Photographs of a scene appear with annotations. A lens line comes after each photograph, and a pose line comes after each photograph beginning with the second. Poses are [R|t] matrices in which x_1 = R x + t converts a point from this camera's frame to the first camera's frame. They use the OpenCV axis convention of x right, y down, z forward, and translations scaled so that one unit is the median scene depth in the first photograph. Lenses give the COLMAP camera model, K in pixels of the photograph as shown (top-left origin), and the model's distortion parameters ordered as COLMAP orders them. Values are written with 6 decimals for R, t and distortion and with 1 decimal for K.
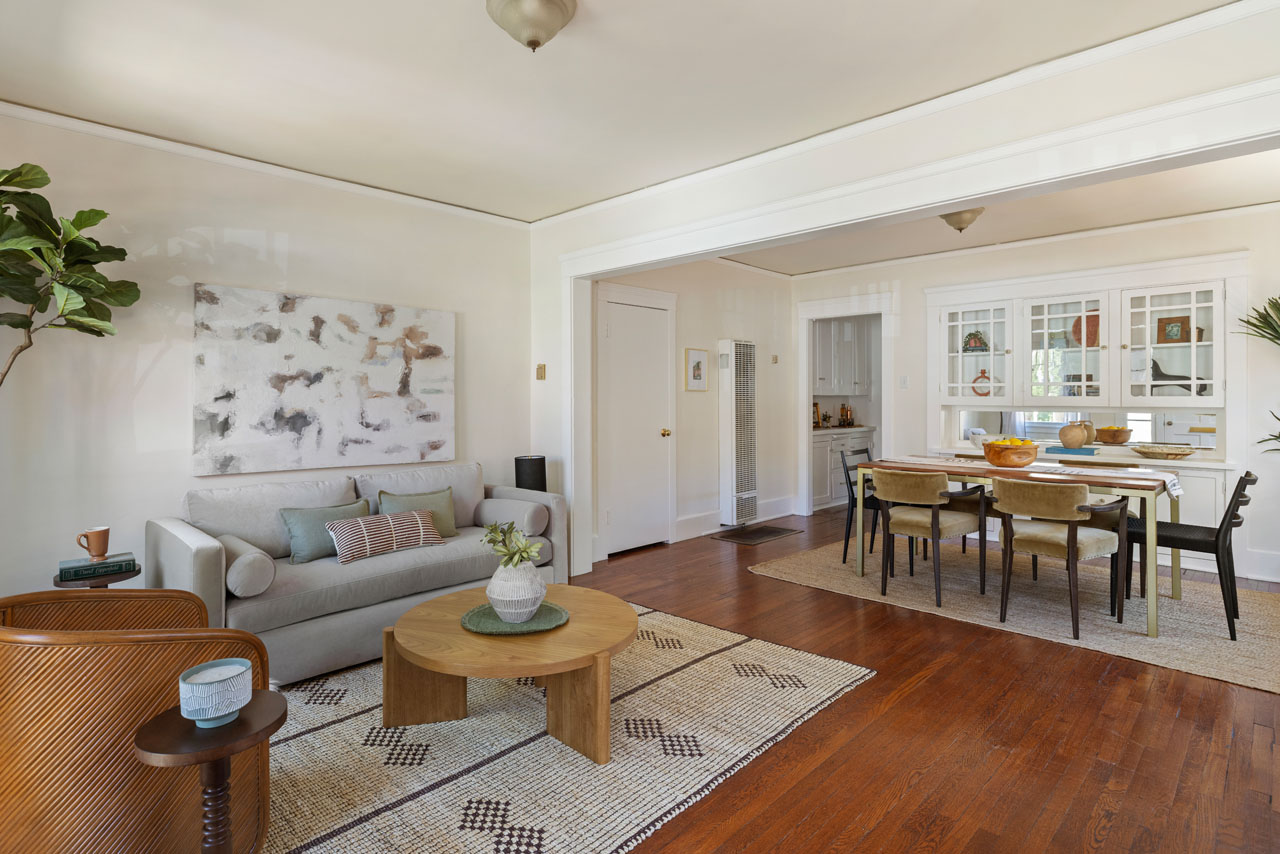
lens RADIAL K [[661.0, 0, 614.7], [0, 661.0, 396.4], [0, 0, 1]] dist [0.000146, 0.000636]
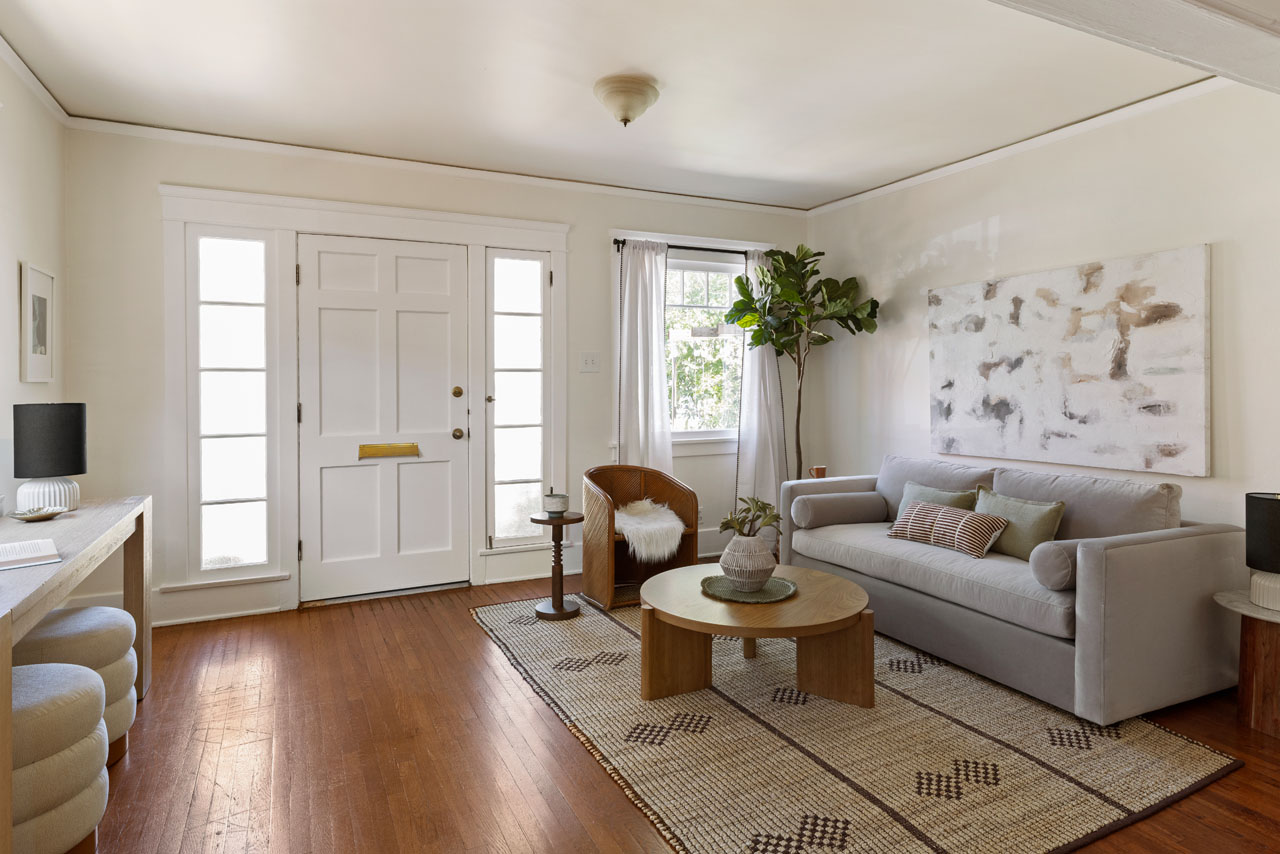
lens RADIAL K [[720.2, 0, 636.4], [0, 720.2, 401.9], [0, 0, 1]] dist [0.000941, 0.000304]
pose [[-0.327641, 0.008334, -0.944765, 0.632578], [0.015812, 0.999869, 0.003337, 0.013838], [0.944670, -0.013845, -0.327730, 0.760205]]
